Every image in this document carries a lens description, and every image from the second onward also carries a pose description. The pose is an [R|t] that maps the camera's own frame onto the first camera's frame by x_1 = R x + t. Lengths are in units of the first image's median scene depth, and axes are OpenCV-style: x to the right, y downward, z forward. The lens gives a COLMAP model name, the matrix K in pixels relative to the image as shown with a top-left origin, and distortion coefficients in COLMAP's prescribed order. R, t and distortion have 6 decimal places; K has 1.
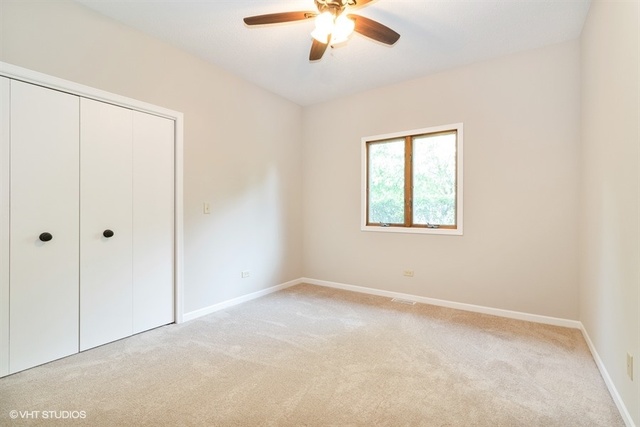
lens RADIAL K [[297.2, 0, 324.3], [0, 297.2, 210.1], [0, 0, 1]] dist [-0.000748, -0.000170]
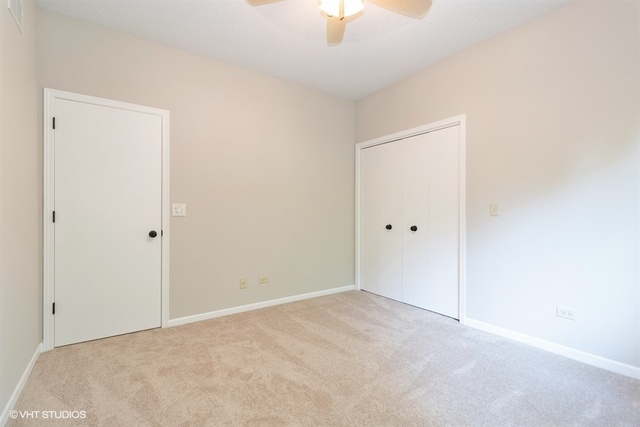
lens RADIAL K [[297.2, 0, 324.3], [0, 297.2, 210.1], [0, 0, 1]] dist [-0.000748, -0.000170]
pose [[-0.346461, -0.006317, -0.938043, 0.675491], [0.001962, 0.999970, -0.007459, 0.001654], [0.938062, -0.004424, -0.346439, 0.989296]]
